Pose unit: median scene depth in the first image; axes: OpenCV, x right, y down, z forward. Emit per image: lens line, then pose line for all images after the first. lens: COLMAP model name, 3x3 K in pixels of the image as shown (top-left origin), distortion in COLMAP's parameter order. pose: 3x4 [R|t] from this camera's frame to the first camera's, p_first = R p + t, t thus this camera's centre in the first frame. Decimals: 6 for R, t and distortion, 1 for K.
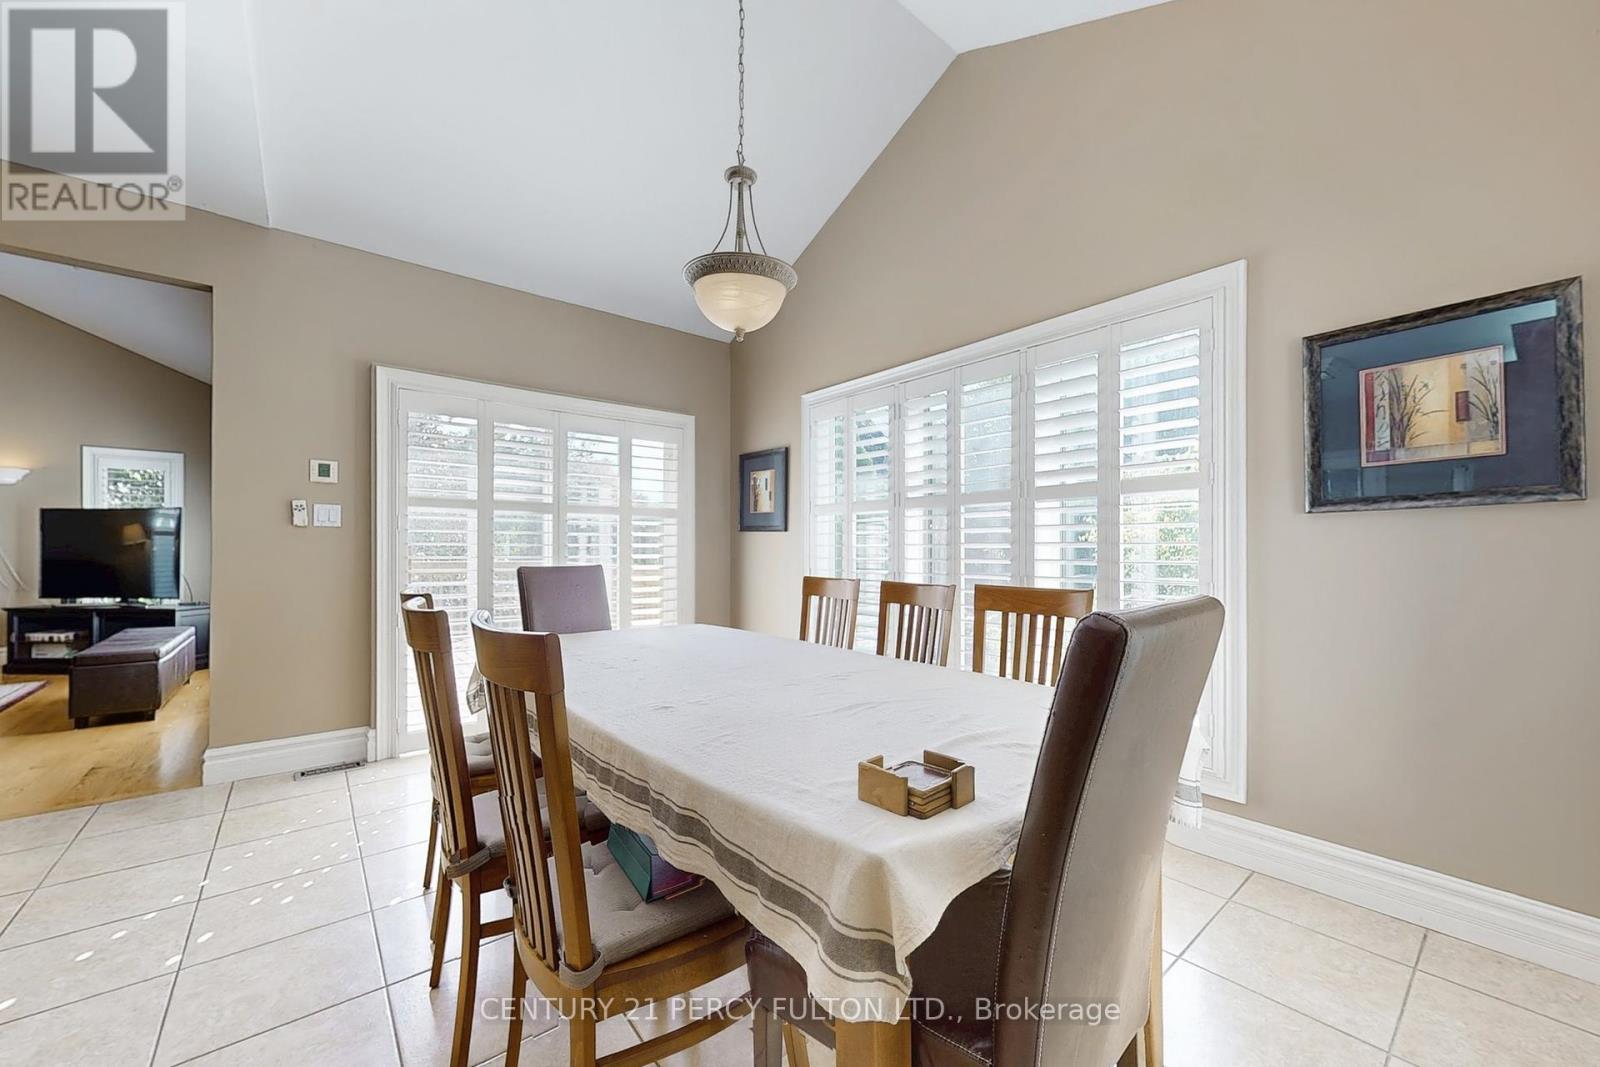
lens RADIAL K [[608.7, 0, 800.0], [0, 608.7, 533.5], [0, 0, 1]] dist [-0.000981, -0.000206]
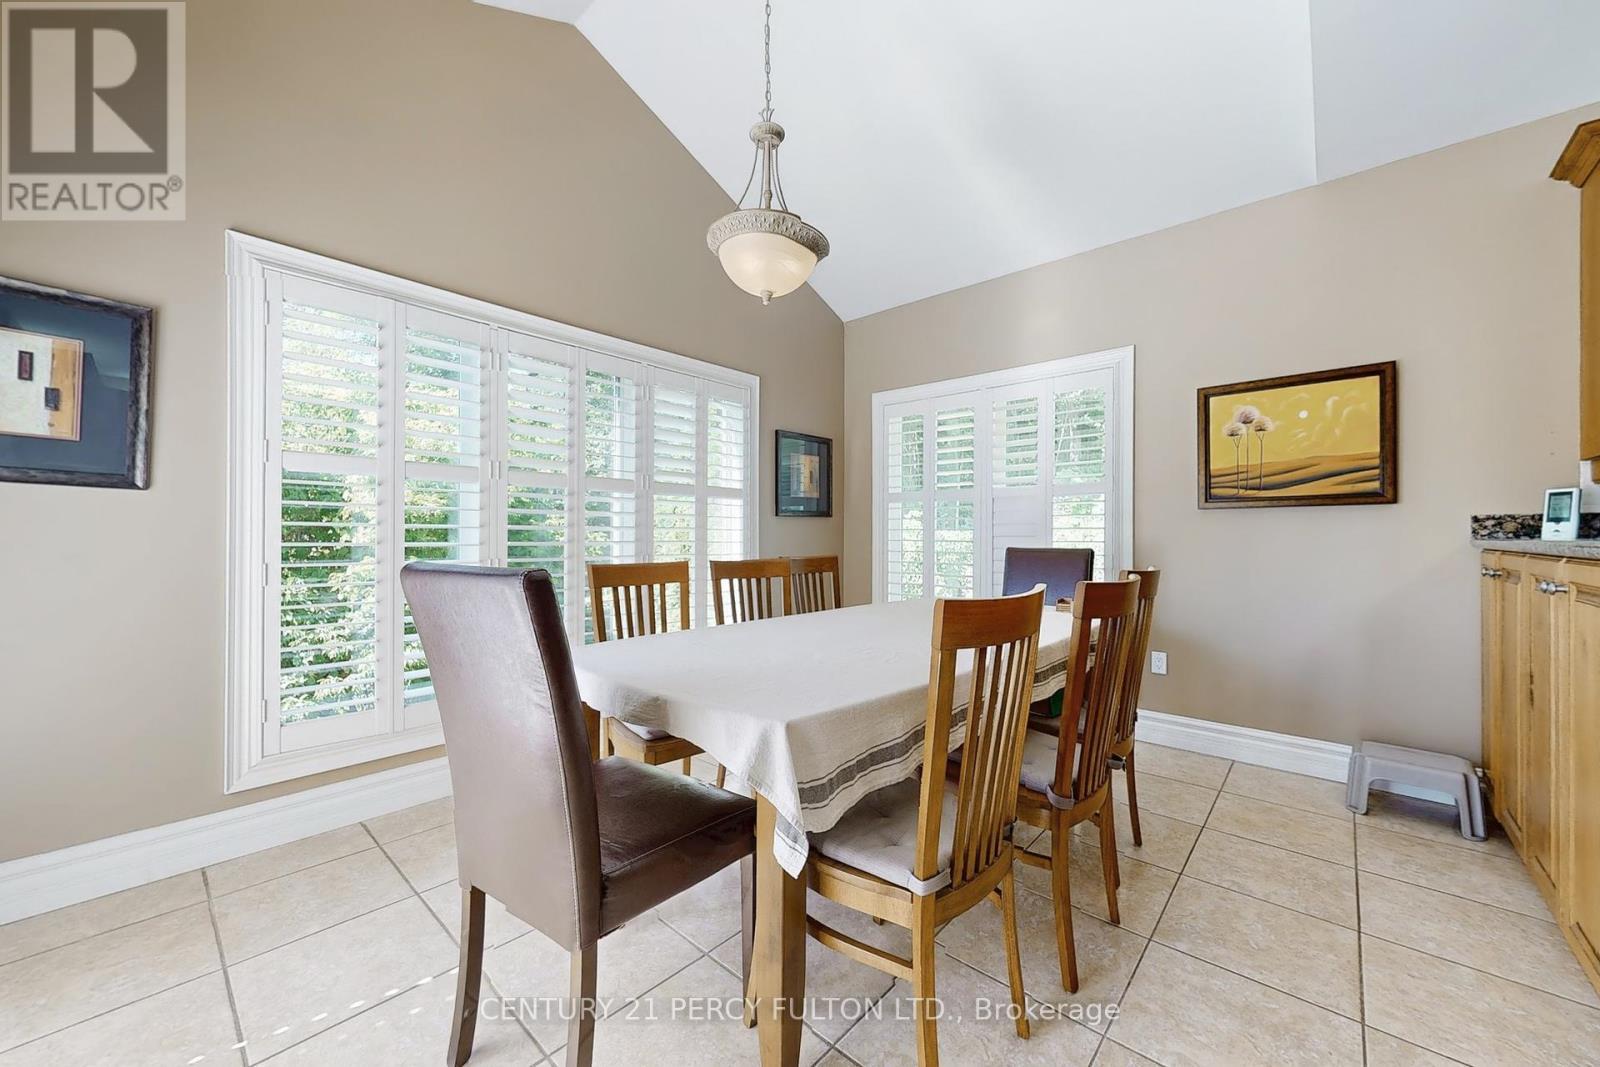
lens RADIAL K [[608.7, 0, 800.0], [0, 608.7, 533.5], [0, 0, 1]] dist [-0.000981, -0.000206]
pose [[-0.150768, -0.002094, 0.988567, -1.012758], [-0.036405, 0.999331, -0.003435, 0.025971], [-0.987899, -0.036507, -0.150743, 1.027991]]
